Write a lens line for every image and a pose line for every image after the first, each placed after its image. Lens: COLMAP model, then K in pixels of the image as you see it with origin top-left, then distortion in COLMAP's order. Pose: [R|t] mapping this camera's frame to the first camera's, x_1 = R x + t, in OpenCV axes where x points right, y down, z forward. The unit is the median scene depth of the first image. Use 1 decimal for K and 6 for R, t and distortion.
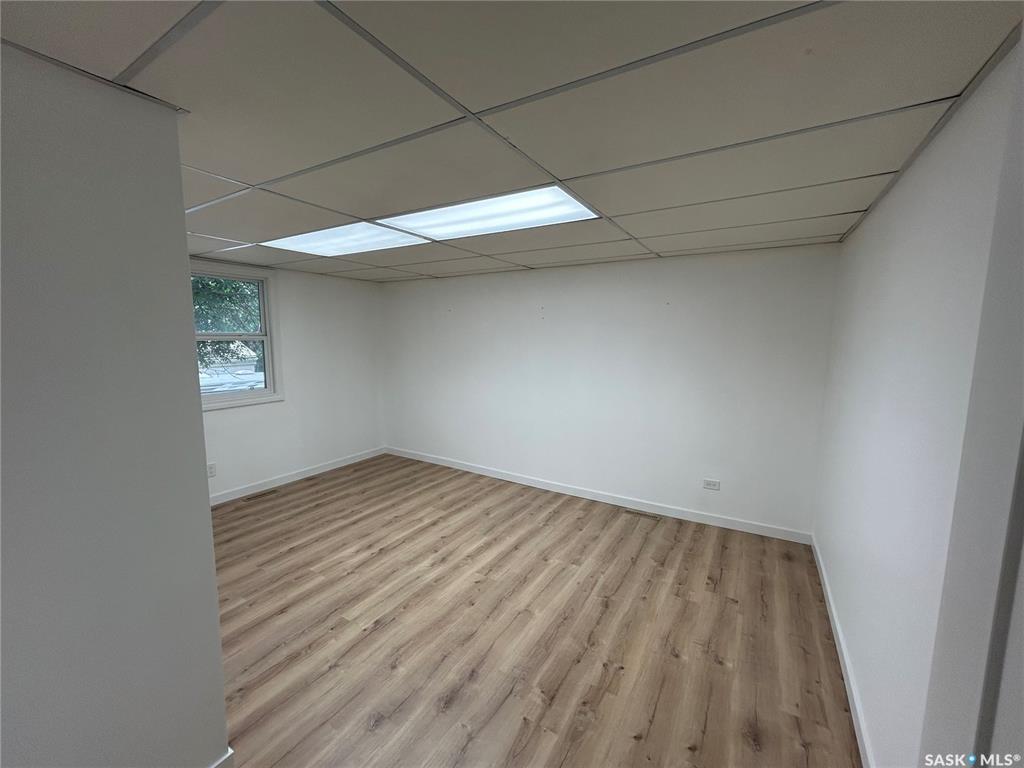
lens RADIAL K [[416.3, 0, 508.9], [0, 416.3, 382.3], [0, 0, 1]] dist [0.000416, 0.000353]
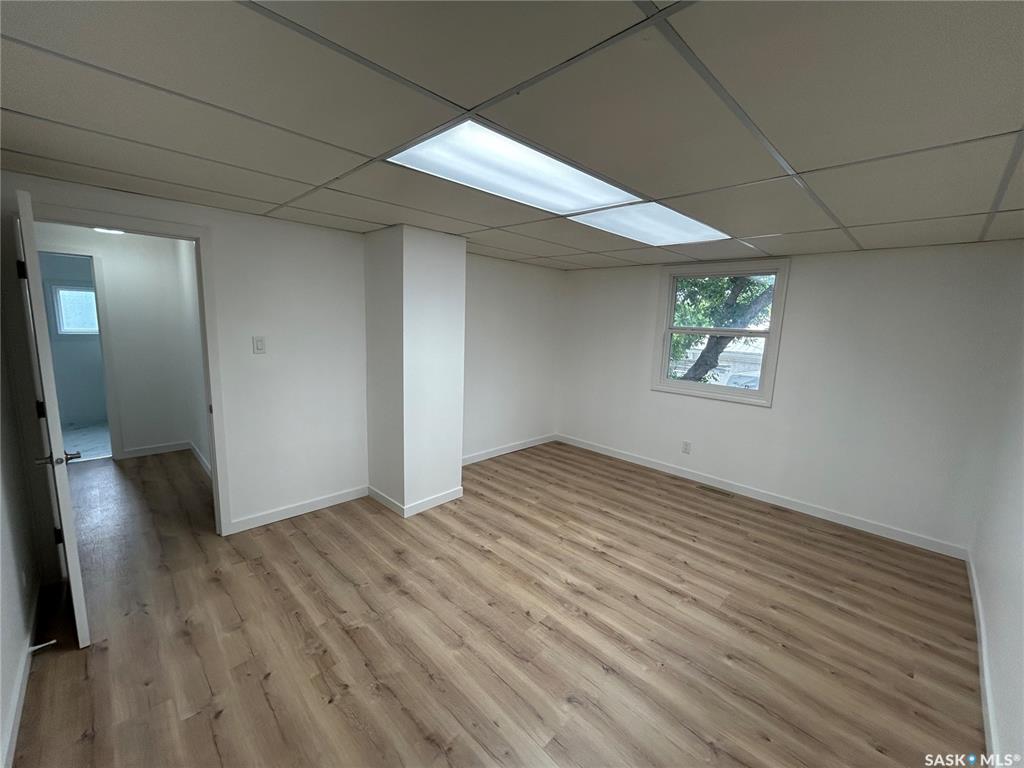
lens RADIAL K [[416.3, 0, 510.2], [0, 416.3, 383.4], [0, 0, 1]] dist [0.000416, 0.000353]
pose [[-0.240976, 0.130961, -0.961655, 0.609211], [-0.148243, 0.974261, 0.169825, -0.104973], [0.959143, 0.183482, -0.215359, 0.934172]]
